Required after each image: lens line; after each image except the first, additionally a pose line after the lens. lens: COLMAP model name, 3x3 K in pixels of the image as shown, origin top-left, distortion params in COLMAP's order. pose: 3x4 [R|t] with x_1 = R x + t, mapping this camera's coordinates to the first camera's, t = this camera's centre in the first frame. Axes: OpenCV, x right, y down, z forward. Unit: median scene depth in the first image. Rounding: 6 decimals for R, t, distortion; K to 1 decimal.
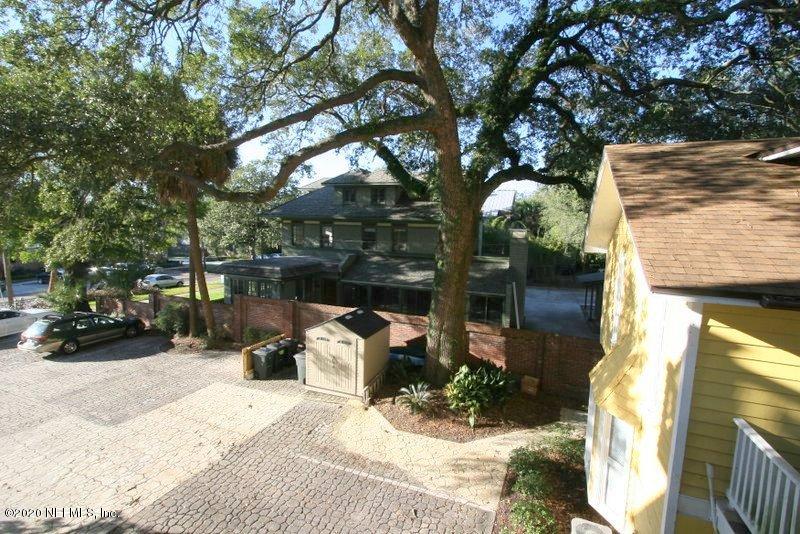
lens RADIAL K [[366.2, 0, 401.3], [0, 366.2, 266.4], [0, 0, 1]] dist [-0.011347, -0.001494]
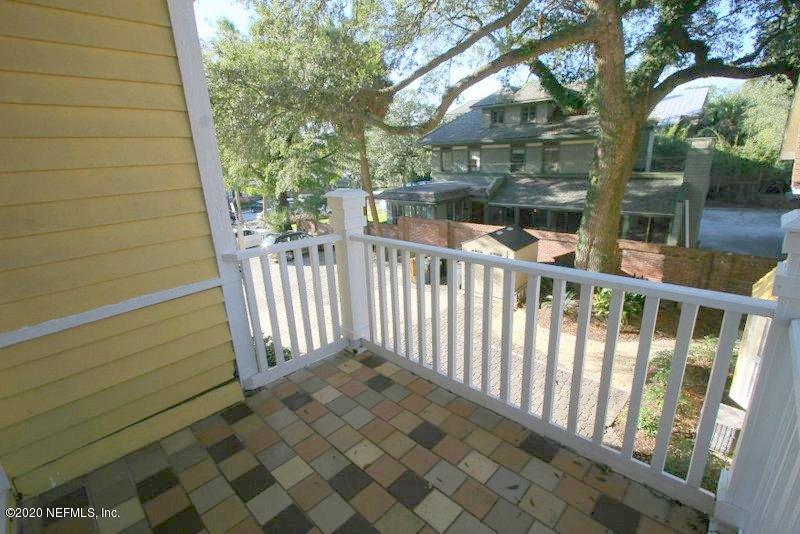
lens RADIAL K [[366.2, 0, 397.2], [0, 366.2, 263.7], [0, 0, 1]] dist [-0.011347, -0.001494]
pose [[0.924915, 0.039792, -0.378085, -0.004364], [0.032508, 0.982587, 0.182937, 0.010902], [0.378781, -0.181492, 0.907516, -0.103484]]
